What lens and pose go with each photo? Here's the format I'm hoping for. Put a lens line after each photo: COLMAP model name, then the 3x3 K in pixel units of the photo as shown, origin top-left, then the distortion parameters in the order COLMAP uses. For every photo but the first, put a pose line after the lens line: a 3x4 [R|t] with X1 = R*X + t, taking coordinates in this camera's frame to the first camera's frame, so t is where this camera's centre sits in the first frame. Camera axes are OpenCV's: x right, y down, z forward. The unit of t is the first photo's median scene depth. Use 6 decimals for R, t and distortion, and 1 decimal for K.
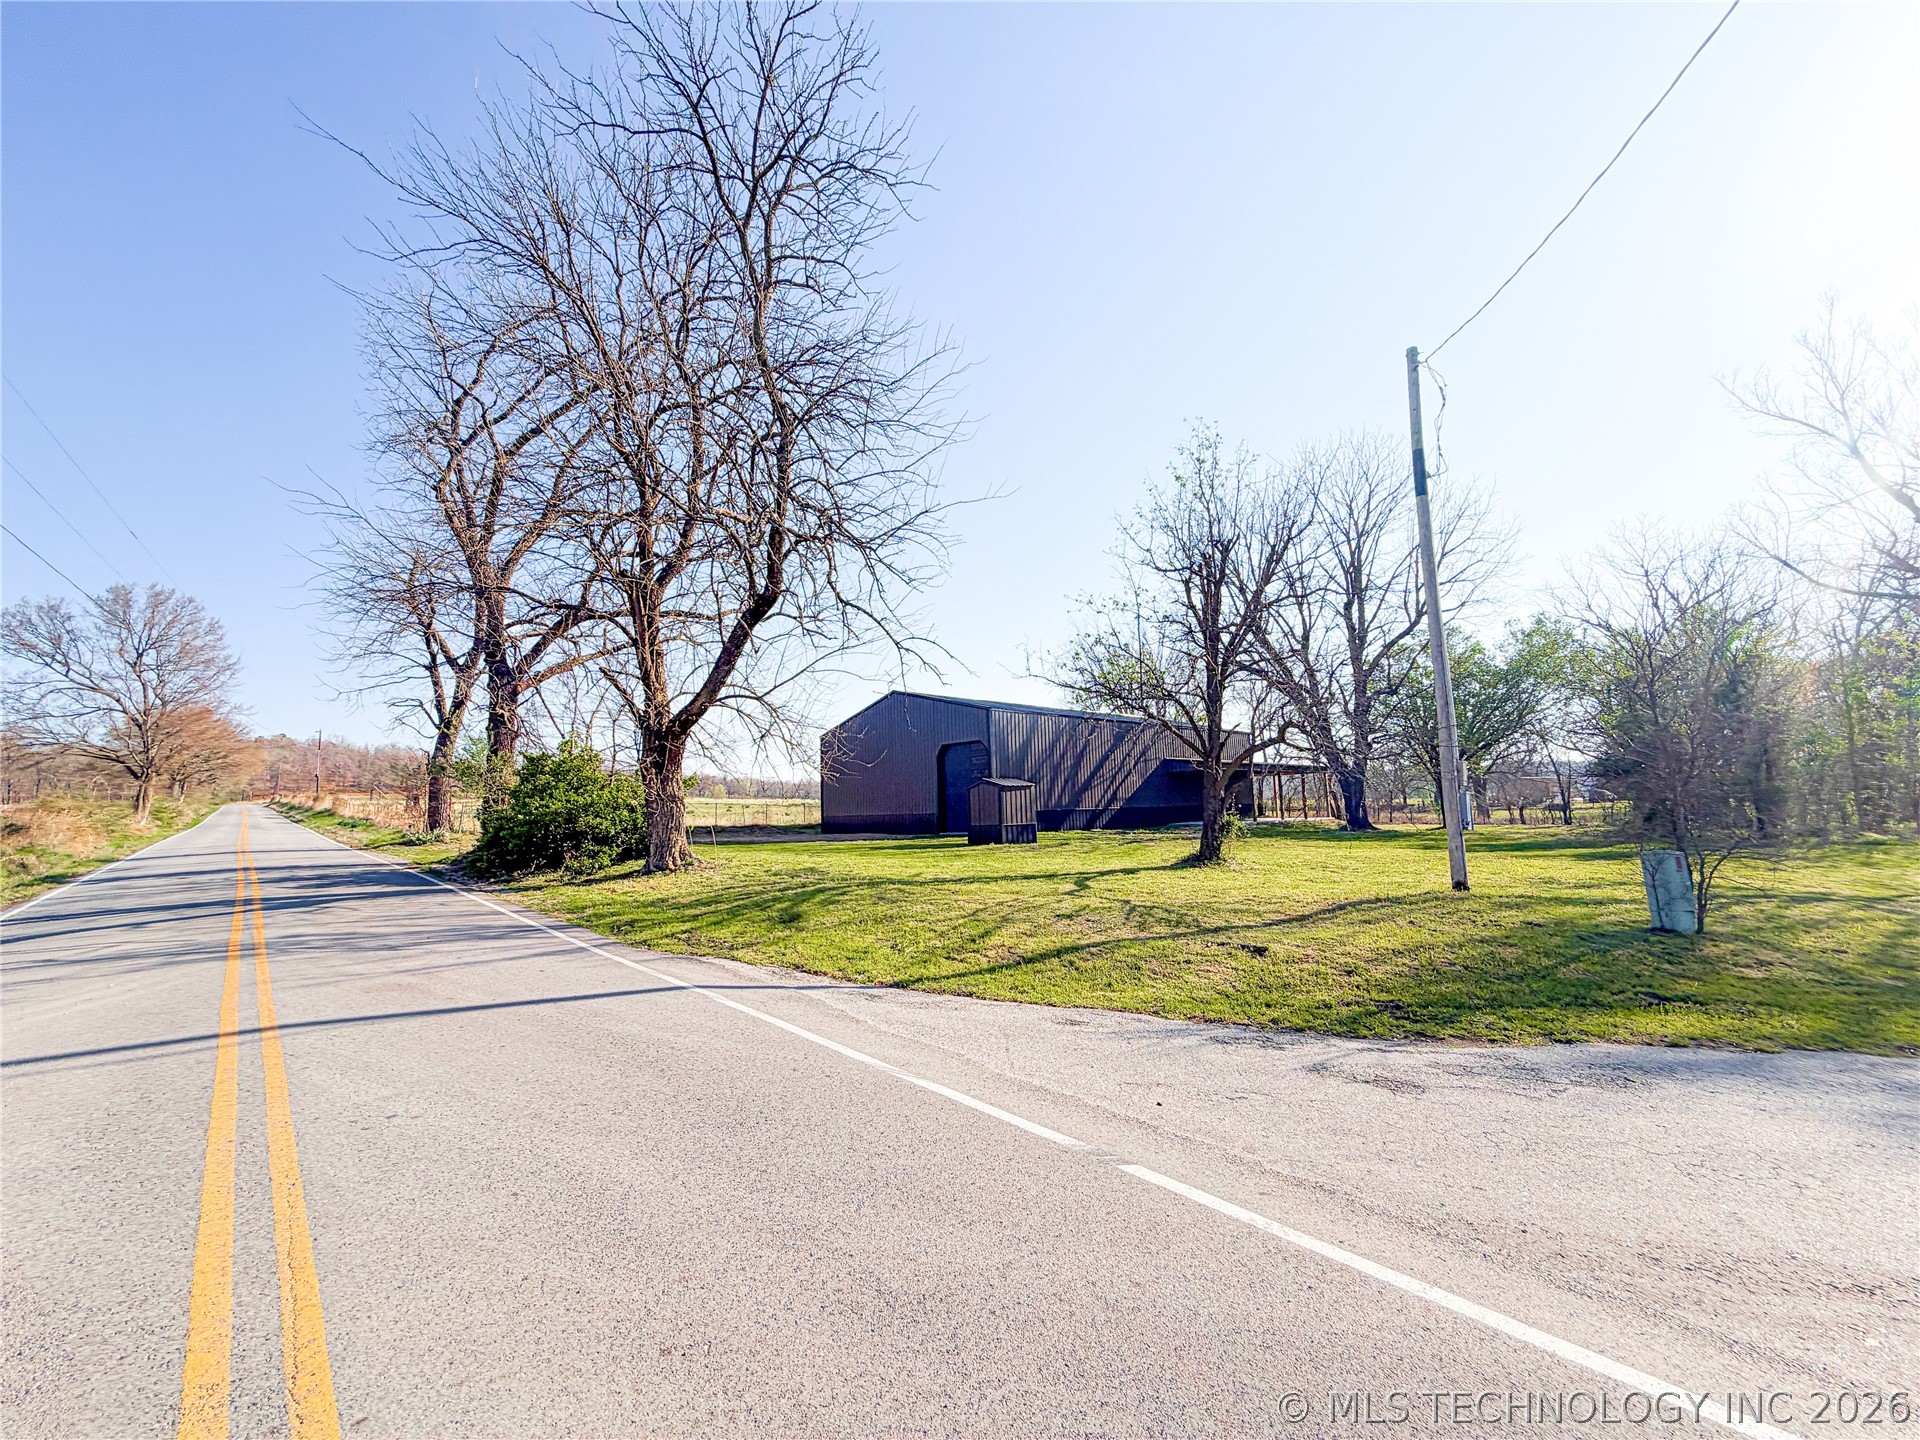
lens RADIAL K [[769.2, 0, 956.4], [0, 769.2, 718.0], [0, 0, 1]] dist [0.001386, 0.000239]
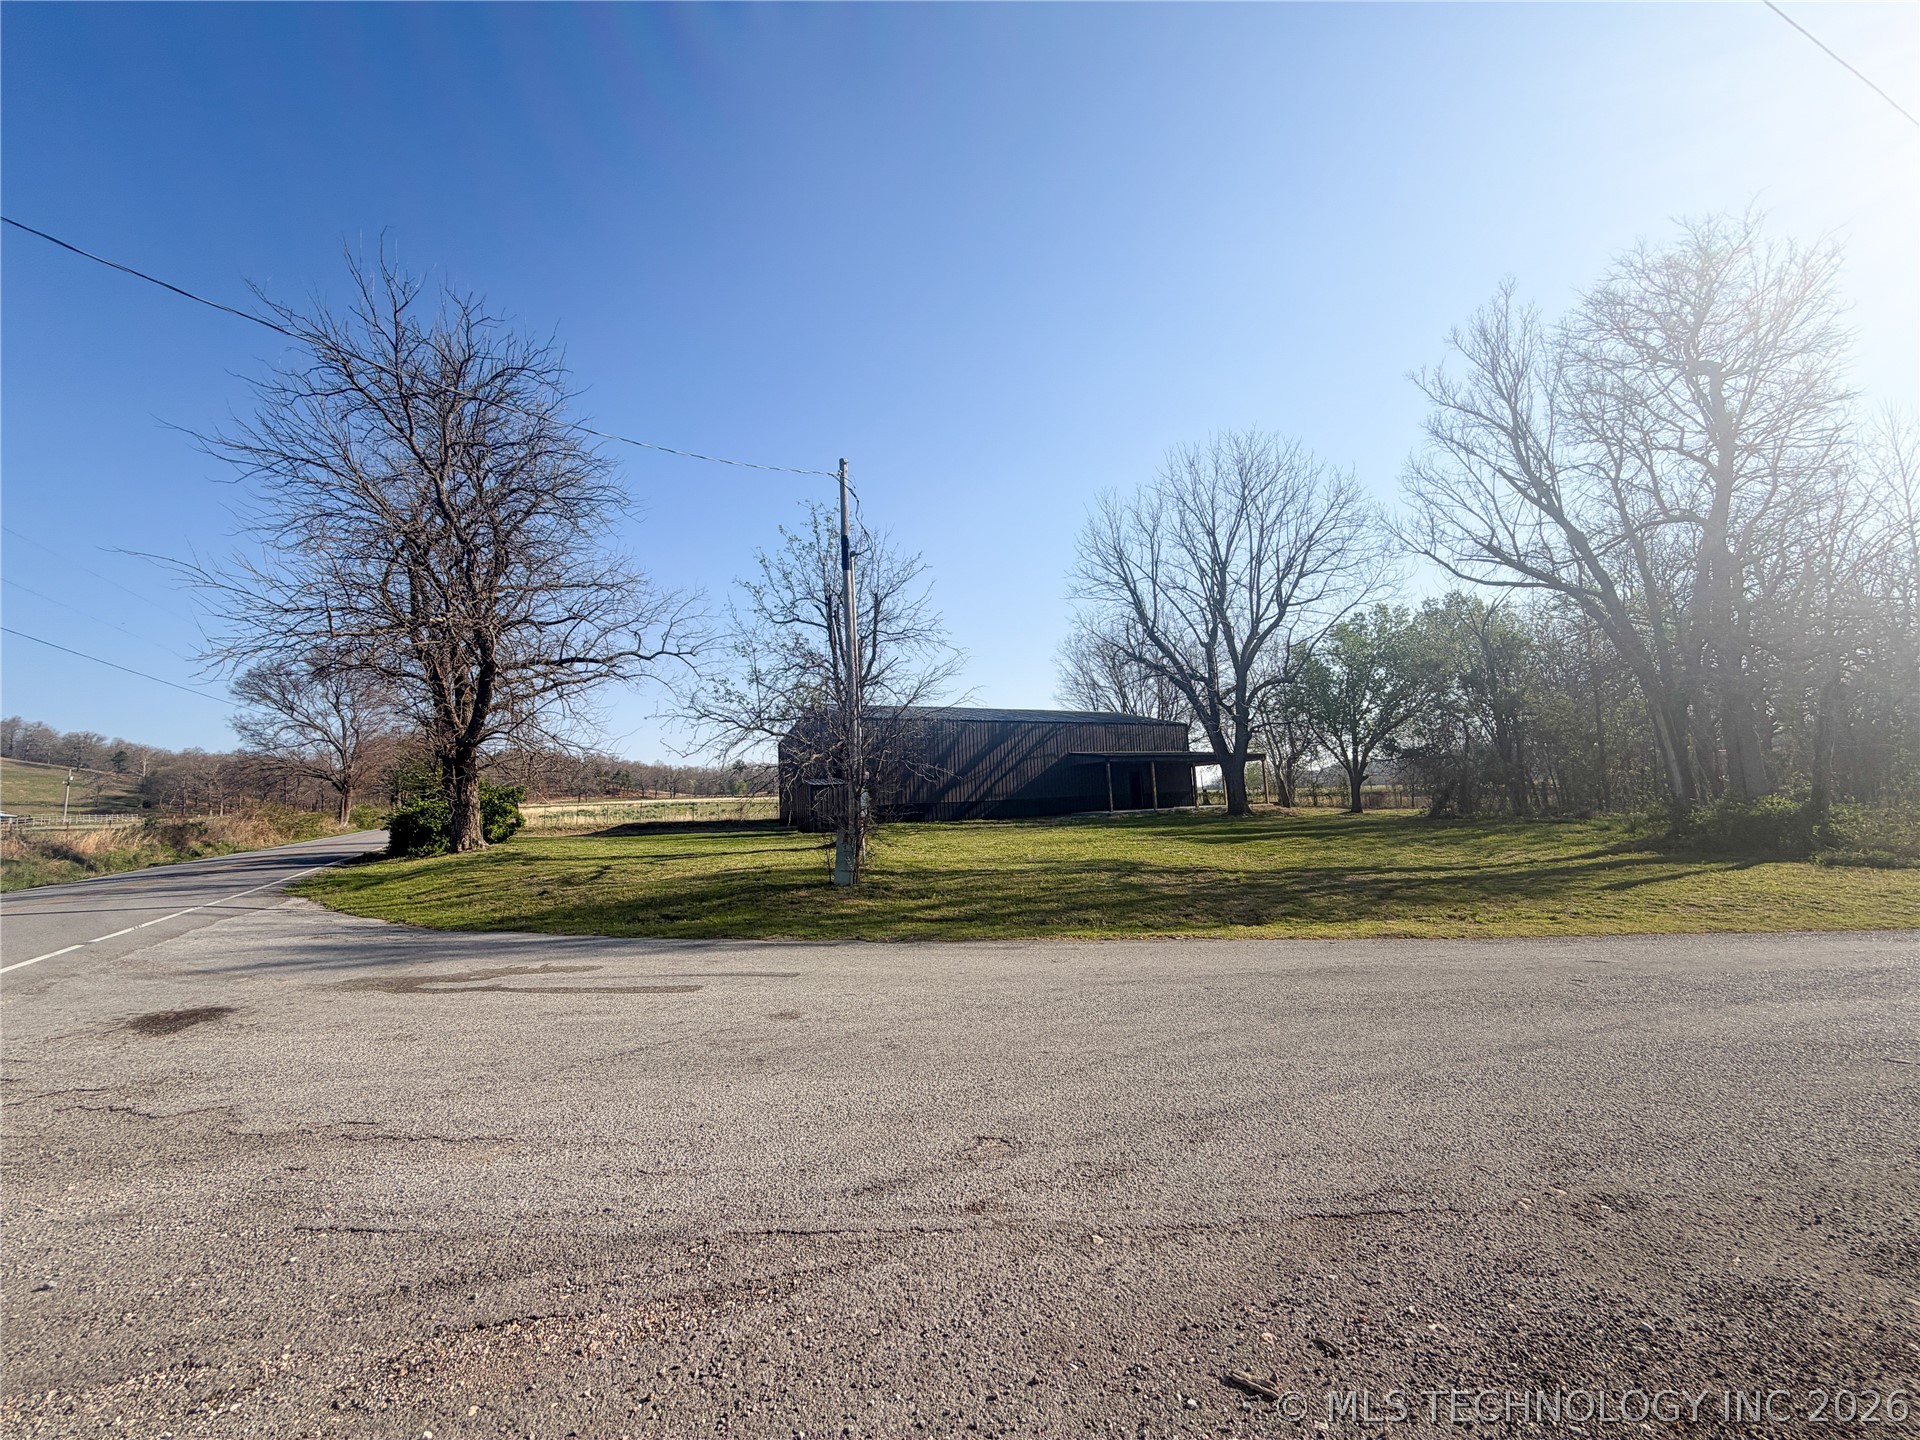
lens RADIAL K [[769.2, 0, 957.2], [0, 769.2, 713.6], [0, 0, 1]] dist [0.001386, 0.000239]
pose [[0.977298, -0.044527, -0.207135, 0.880398], [0.045255, 0.998975, -0.001224, -0.020951], [0.206977, -0.008178, 0.978312, -0.215445]]
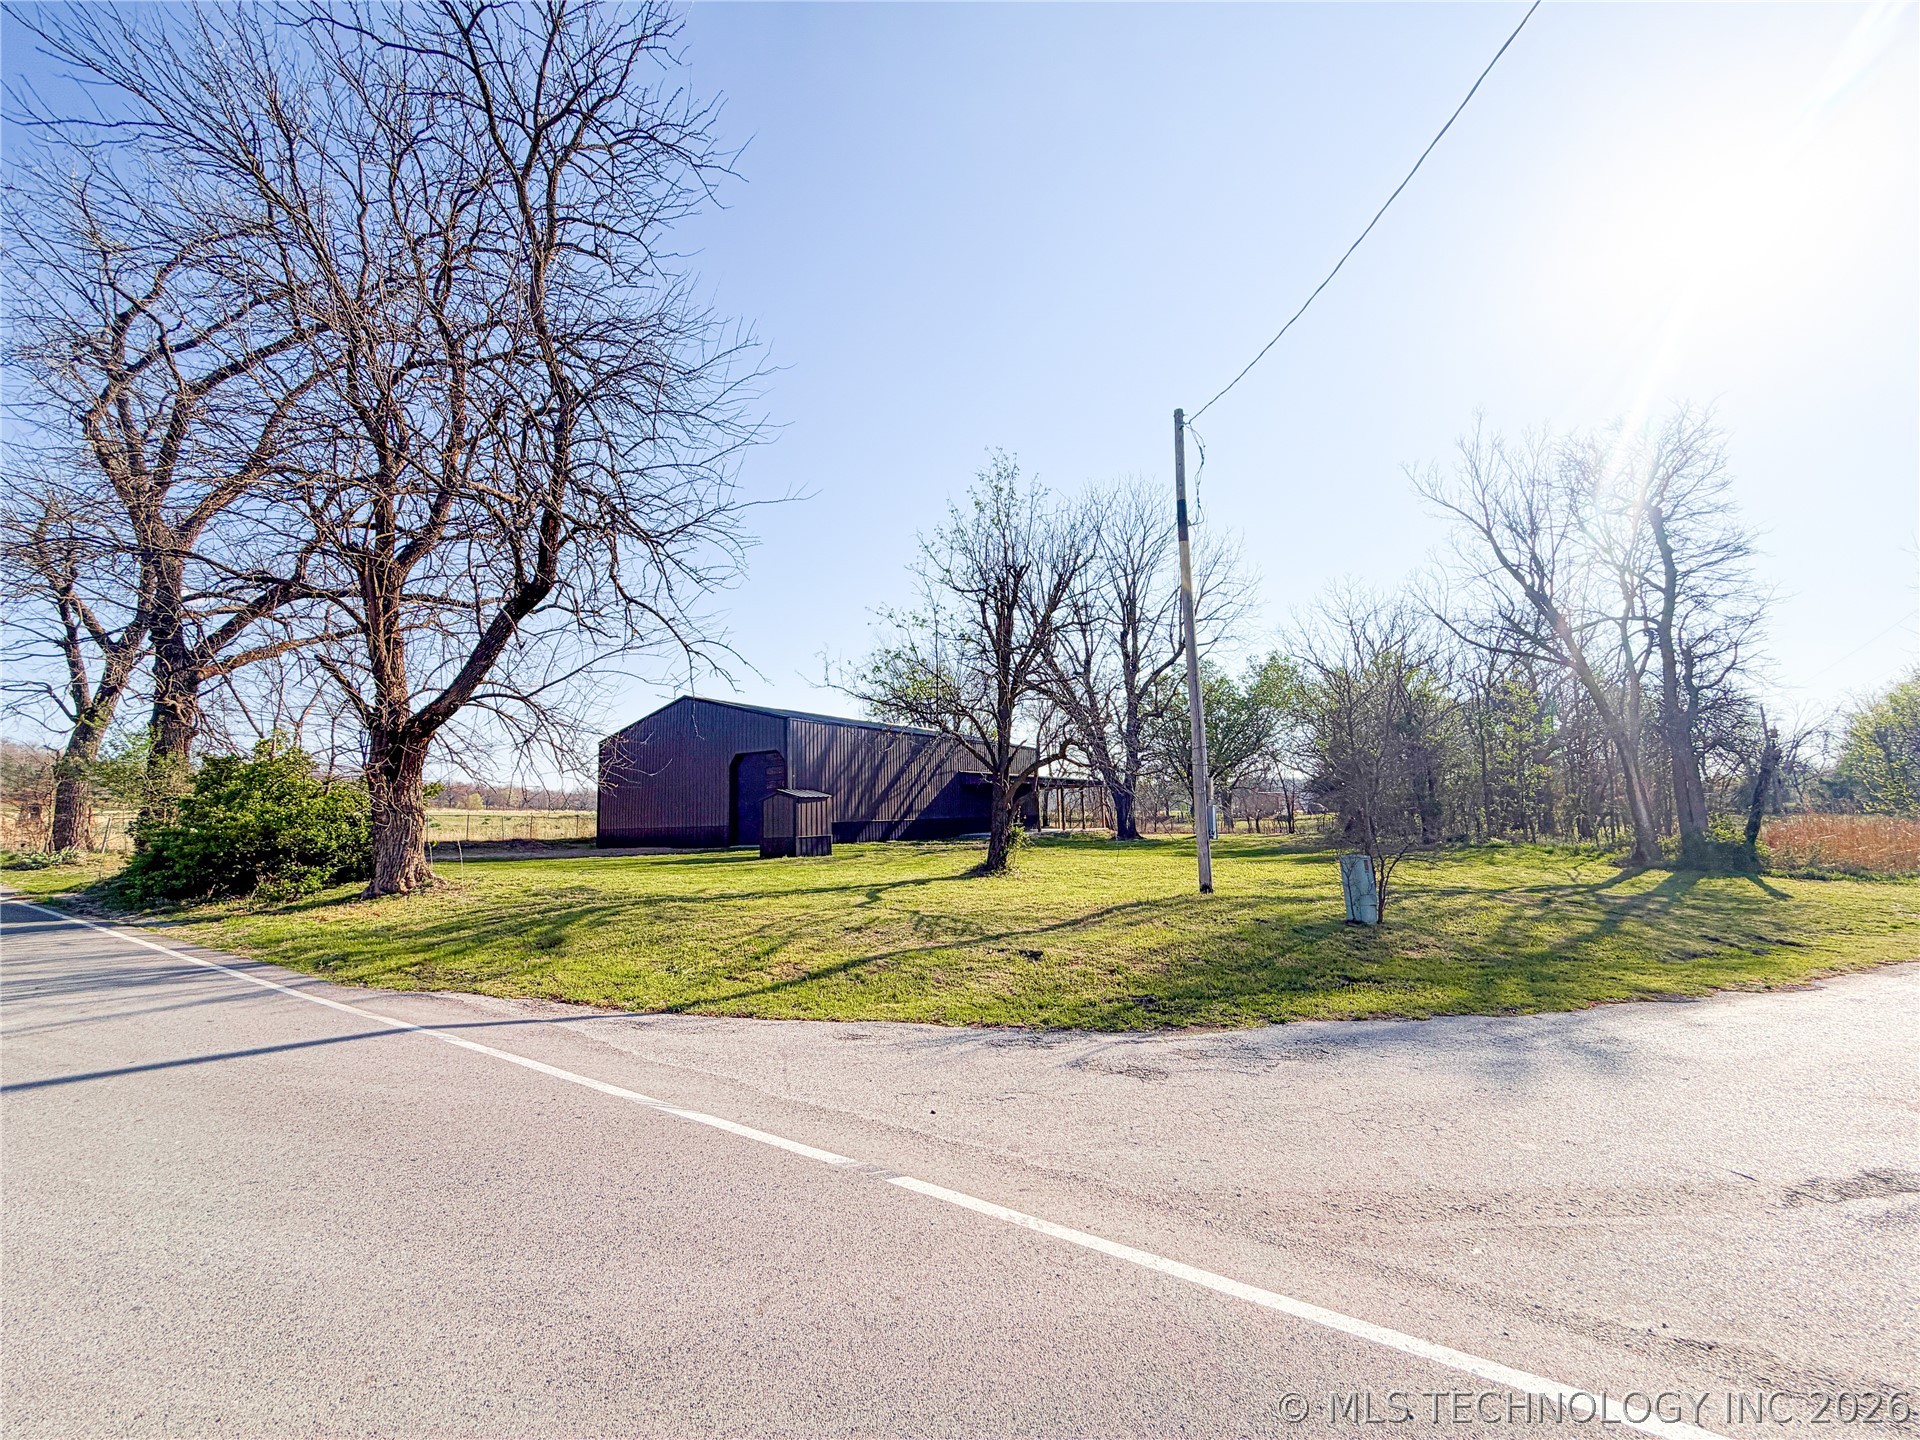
lens RADIAL K [[769.2, 0, 956.1], [0, 769.2, 718.6], [0, 0, 1]] dist [0.001386, 0.000239]
pose [[0.966656, 0.031636, 0.254118, 0.004045], [-0.028027, 0.999449, -0.017809, -0.000257], [-0.254542, 0.010093, 0.967009, 0.000813]]
